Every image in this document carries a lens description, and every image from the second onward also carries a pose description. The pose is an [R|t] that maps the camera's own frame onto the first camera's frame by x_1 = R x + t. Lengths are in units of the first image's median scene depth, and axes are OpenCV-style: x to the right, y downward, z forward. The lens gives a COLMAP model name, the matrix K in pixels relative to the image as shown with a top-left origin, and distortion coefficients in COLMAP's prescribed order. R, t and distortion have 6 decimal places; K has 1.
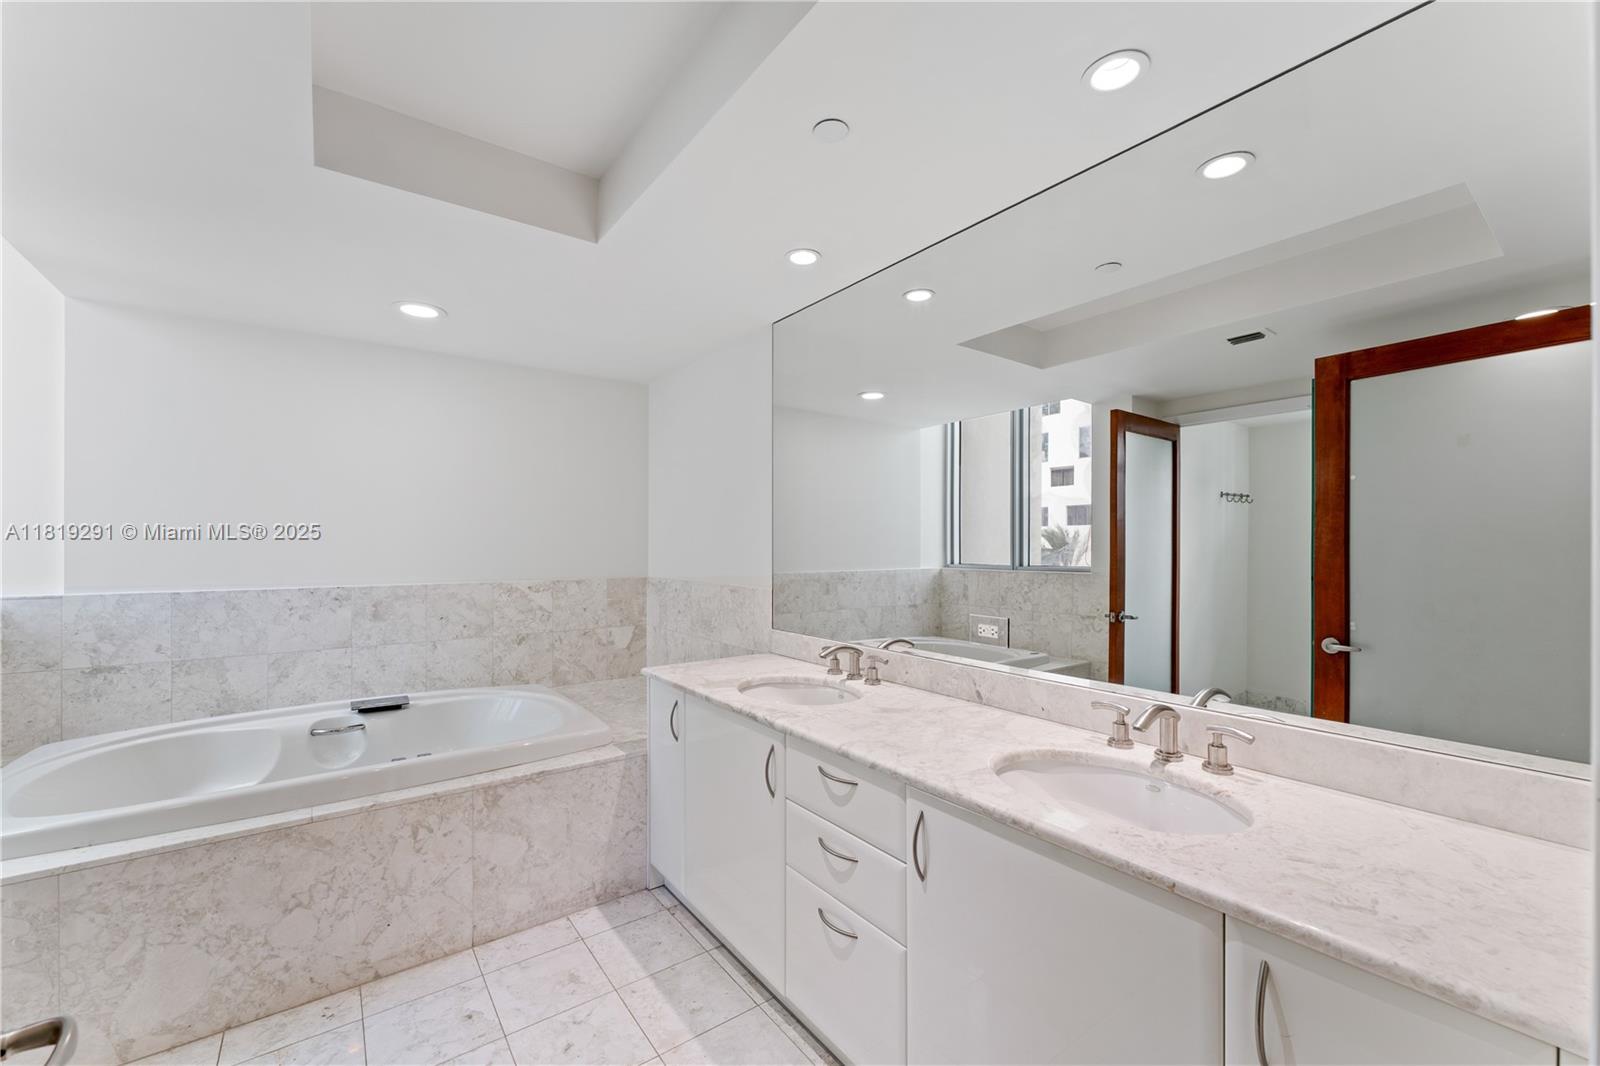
lens RADIAL K [[645.6, 0, 794.4], [0, 645.6, 538.6], [0, 0, 1]] dist [0.000574, -0.000126]
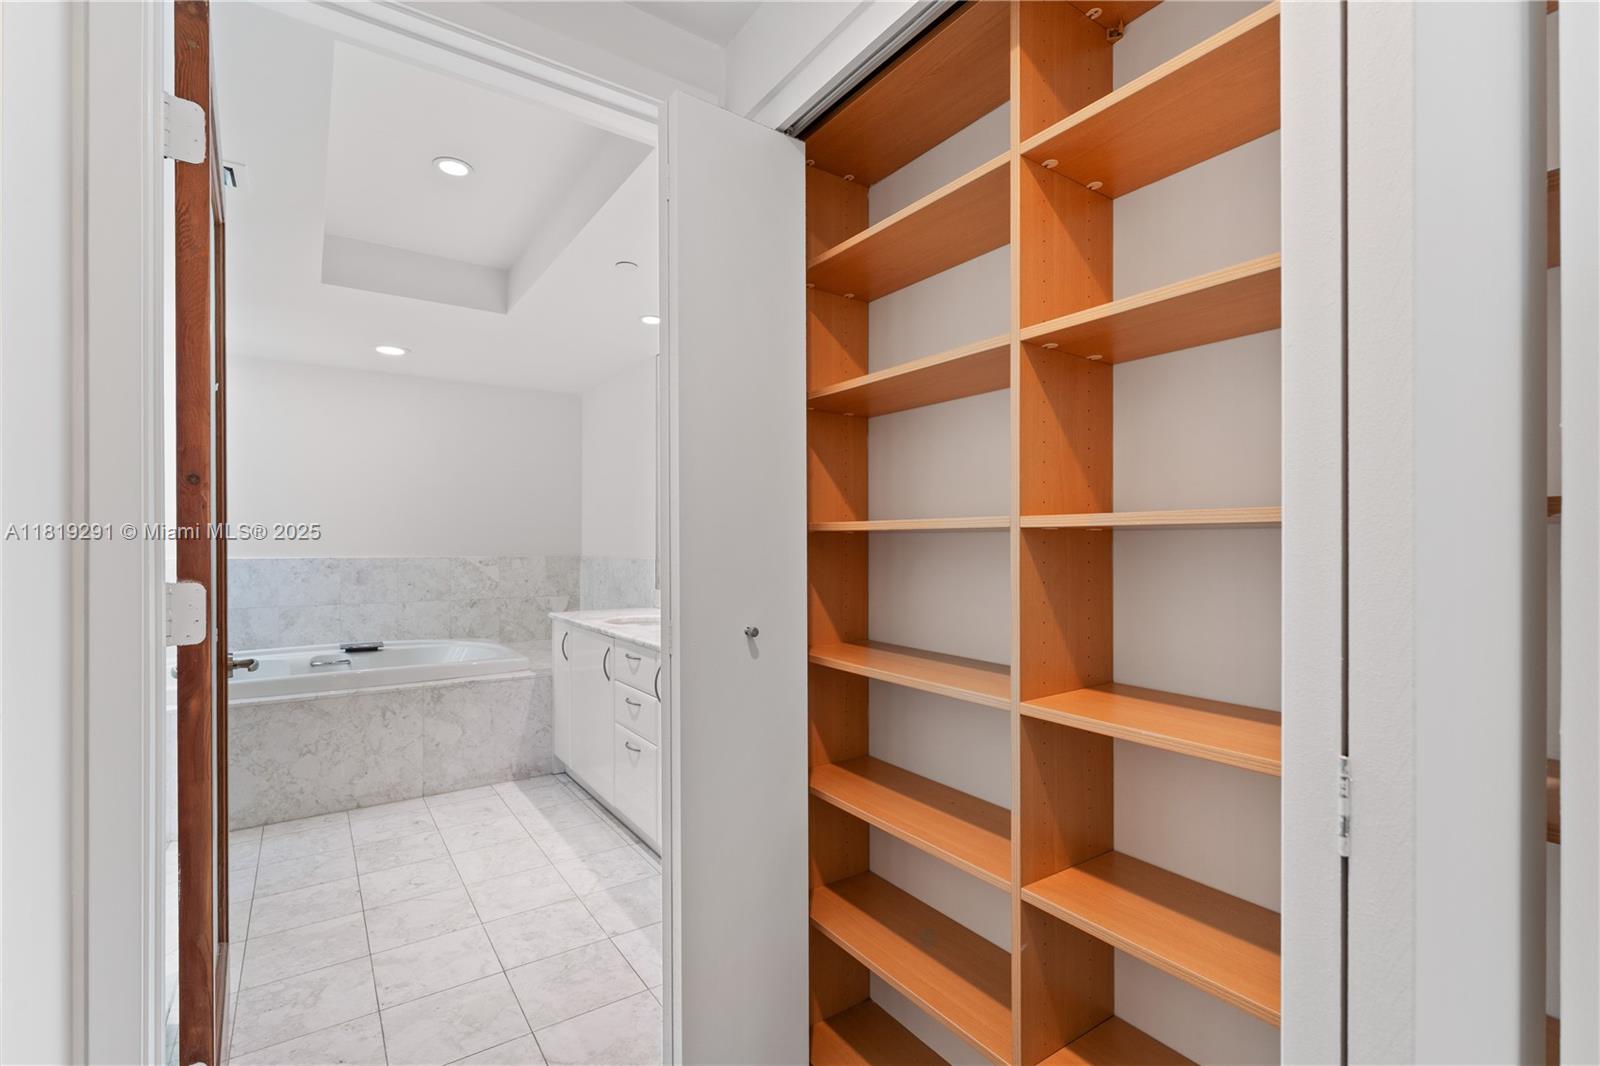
lens RADIAL K [[753.0, 0, 814.5], [0, 753.0, 537.1], [0, 0, 1]] dist [0.000514, -0.000061]
pose [[0.999472, -0.000525, -0.032494, 0.413453], [0.000410, 0.999994, -0.003555, 0.050210], [0.032496, 0.003540, 0.999466, -0.630903]]
